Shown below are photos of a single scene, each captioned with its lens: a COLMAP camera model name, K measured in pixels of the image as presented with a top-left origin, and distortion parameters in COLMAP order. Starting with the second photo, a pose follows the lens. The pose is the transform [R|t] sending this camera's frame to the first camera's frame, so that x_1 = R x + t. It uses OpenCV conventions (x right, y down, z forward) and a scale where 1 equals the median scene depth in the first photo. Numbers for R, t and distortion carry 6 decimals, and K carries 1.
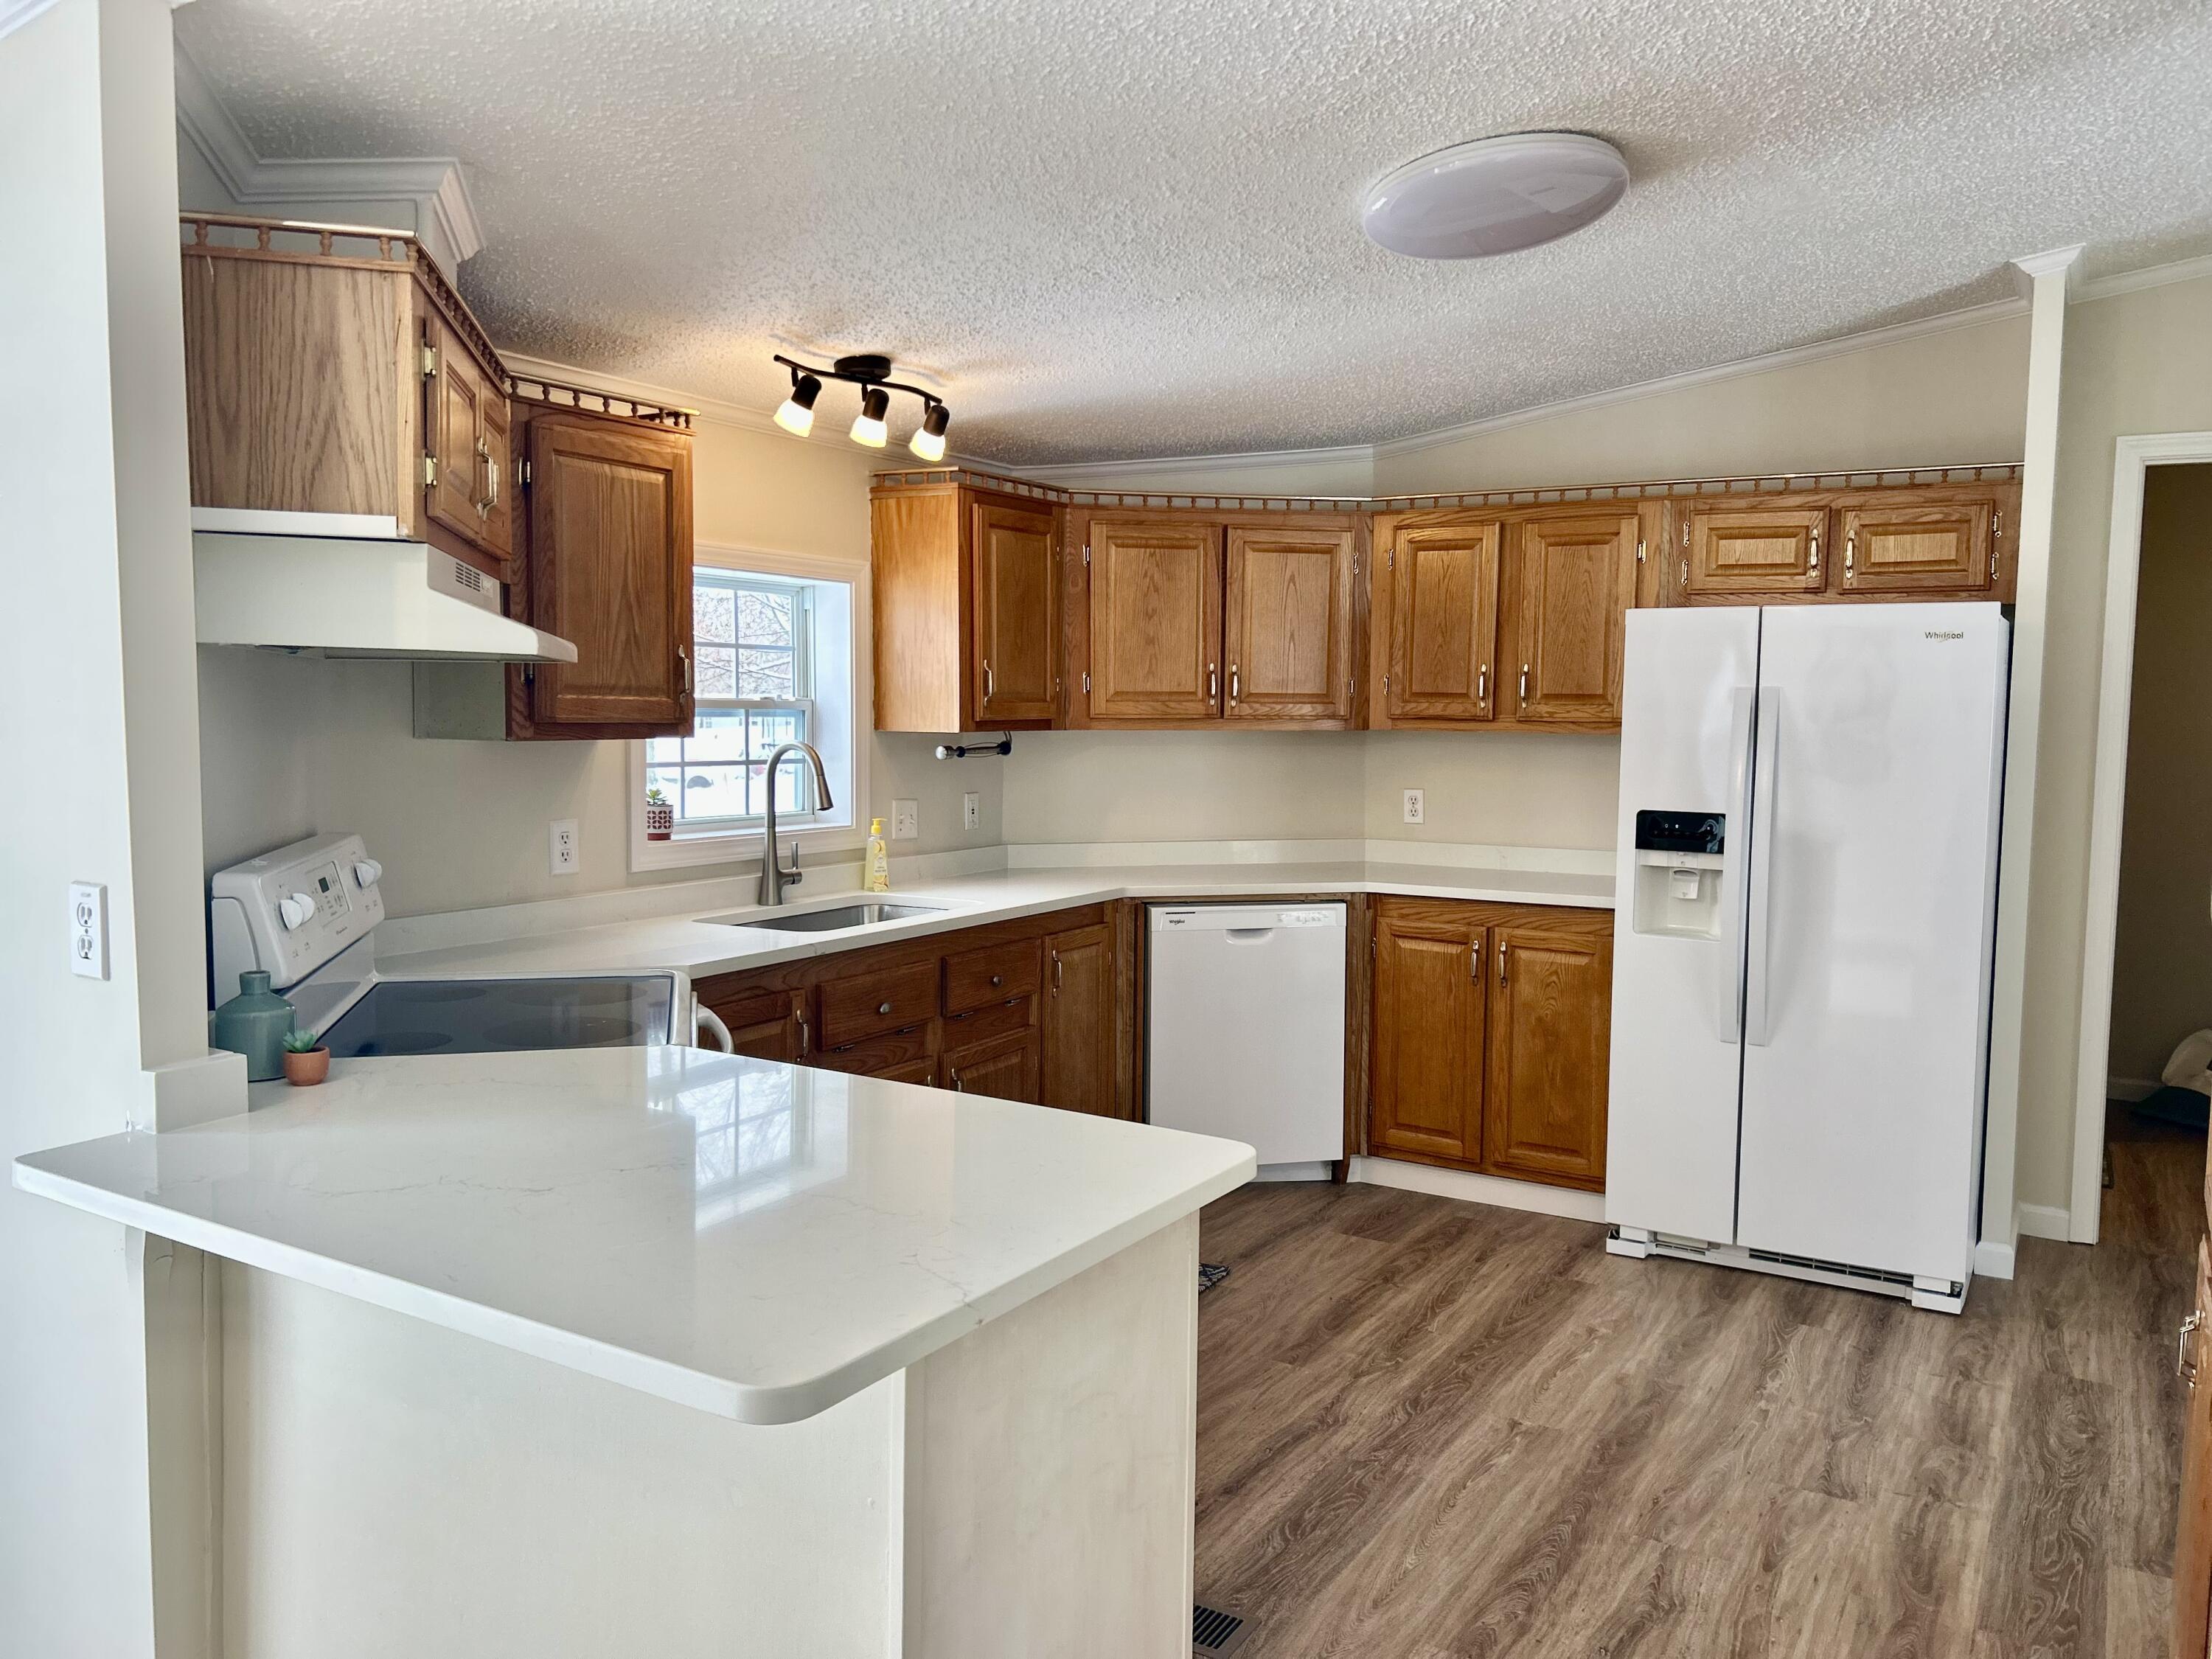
lens RADIAL K [[1672.1, 0, 1106.0], [0, 1672.1, 829.5], [0, 0, 1]] dist [0.068211, -0.067233]
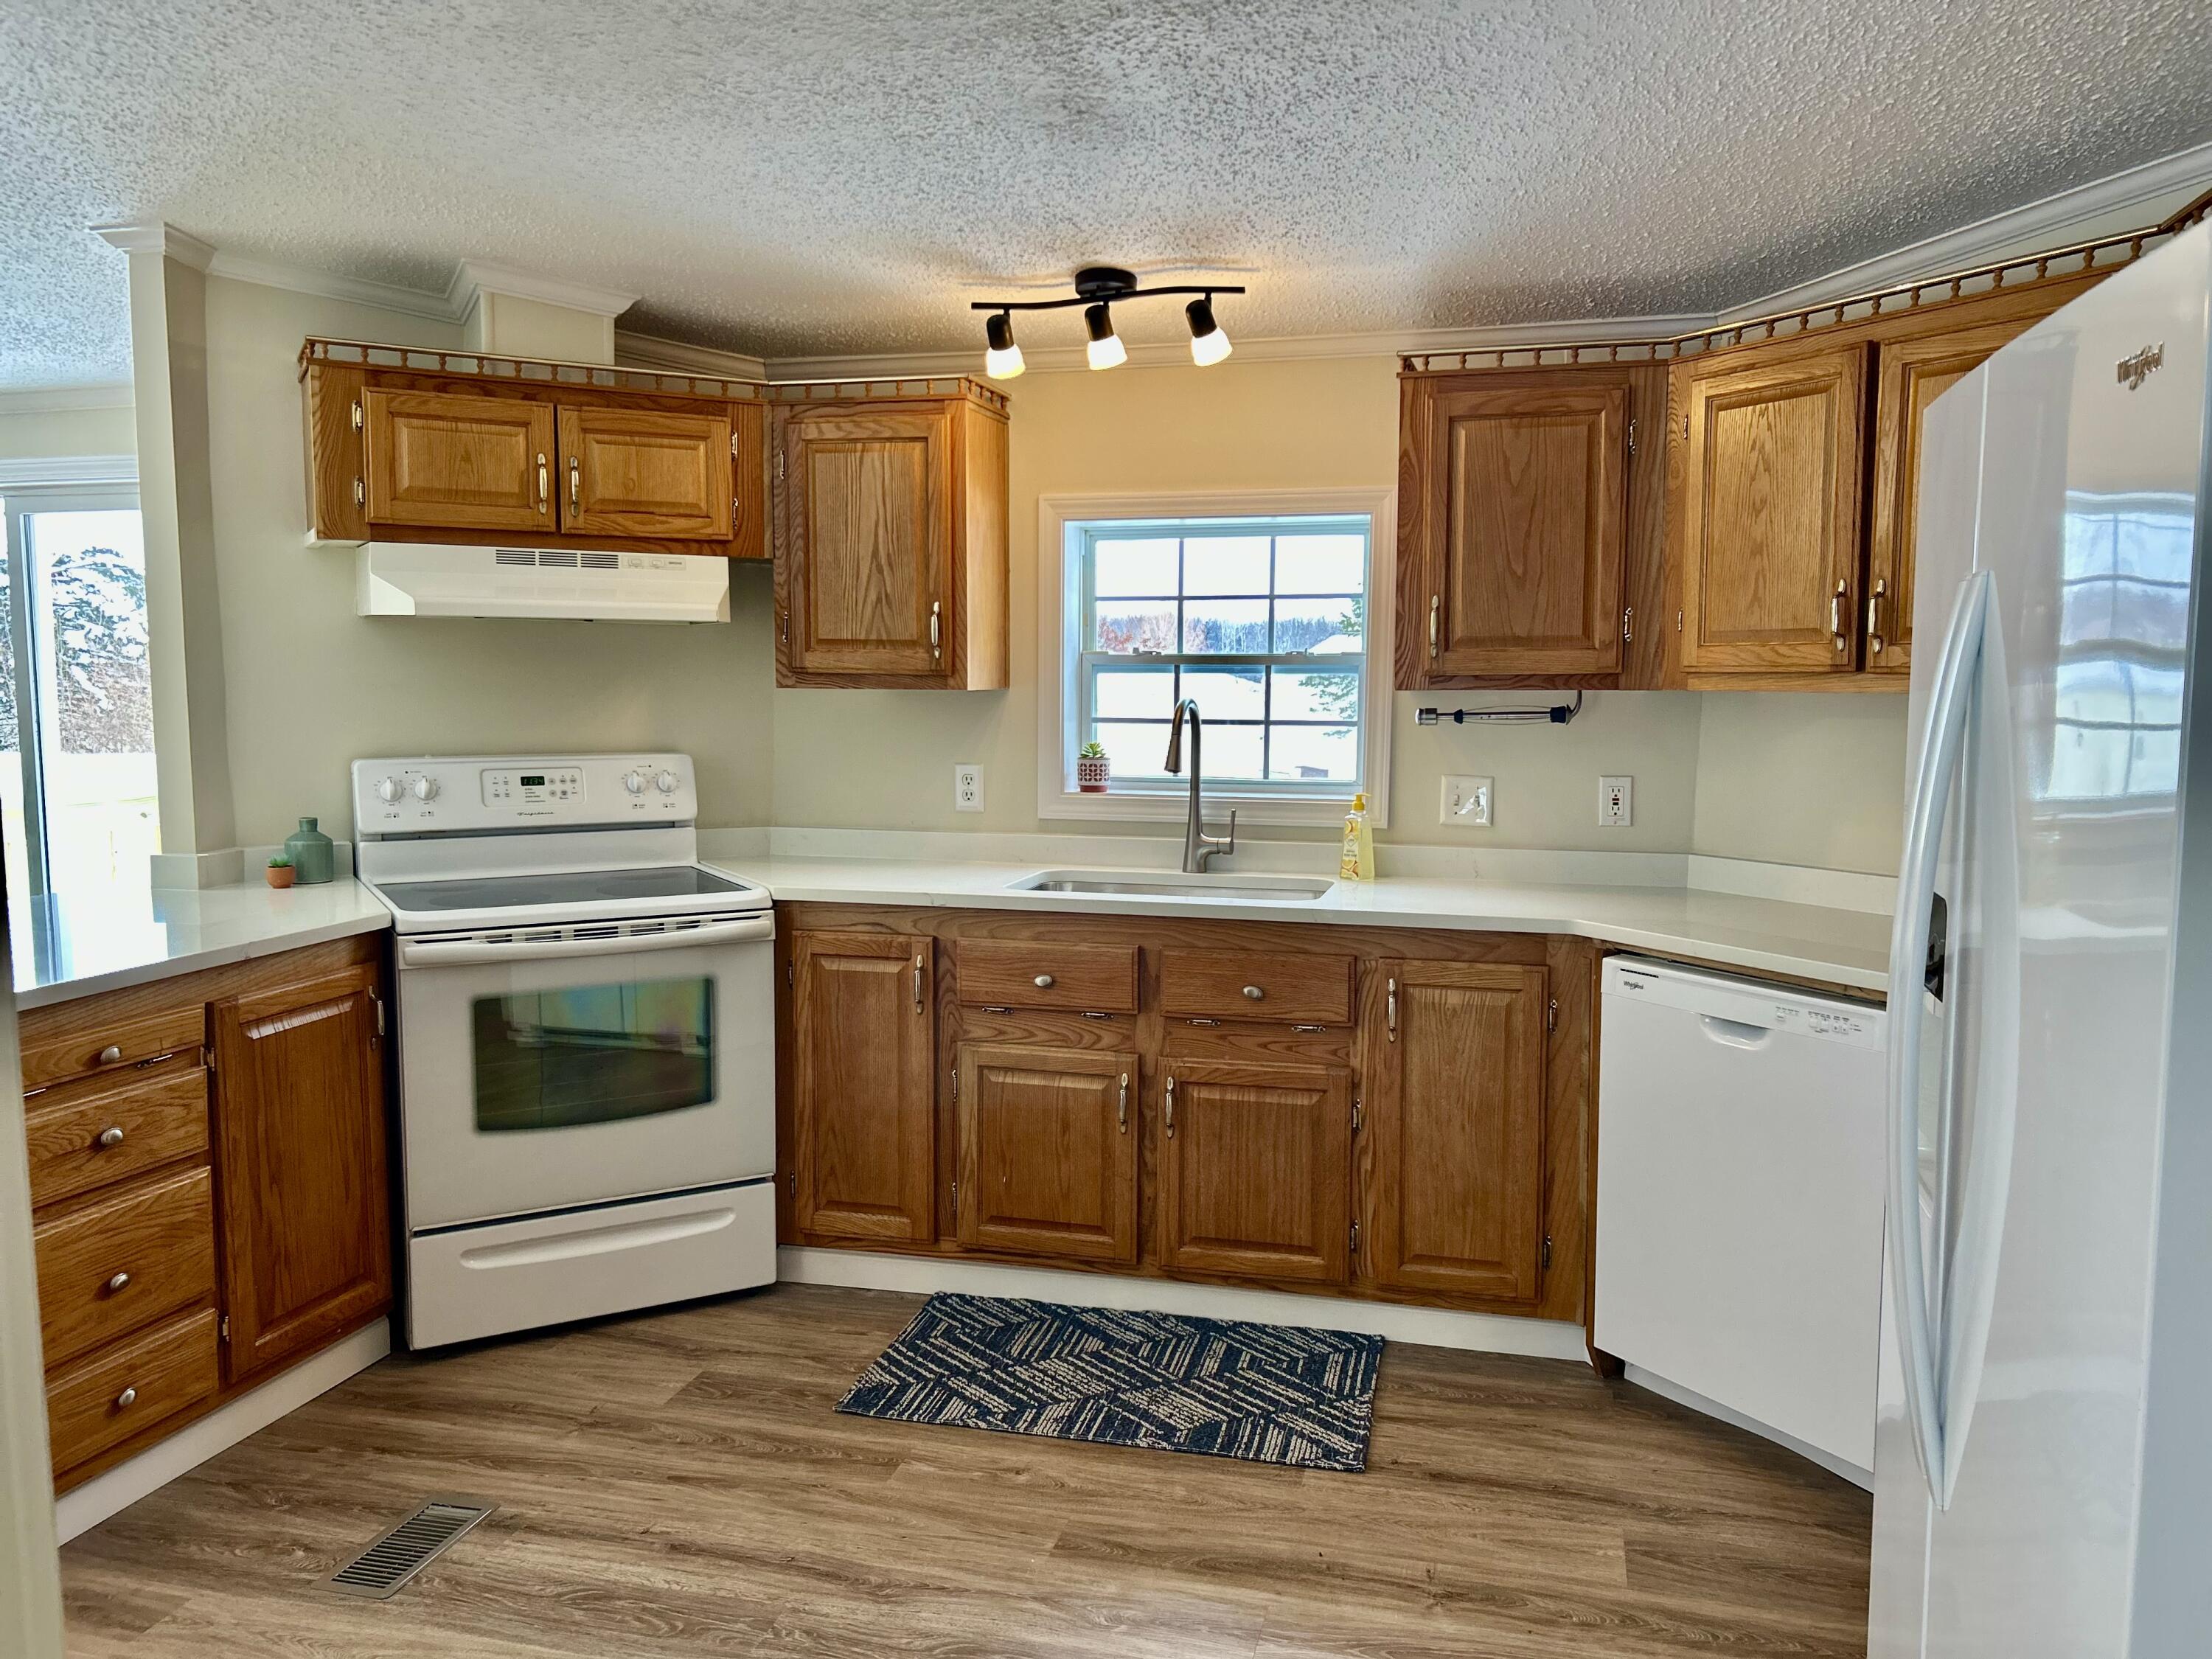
lens RADIAL K [[1672.1, 0, 1106.0], [0, 1672.1, 829.5], [0, 0, 1]] dist [0.068211, -0.067233]
pose [[0.278482, 0.080452, -0.957066, 0.702674], [-0.073962, 0.995323, 0.062147, -0.034483], [0.957589, 0.053480, 0.283130, 0.708479]]
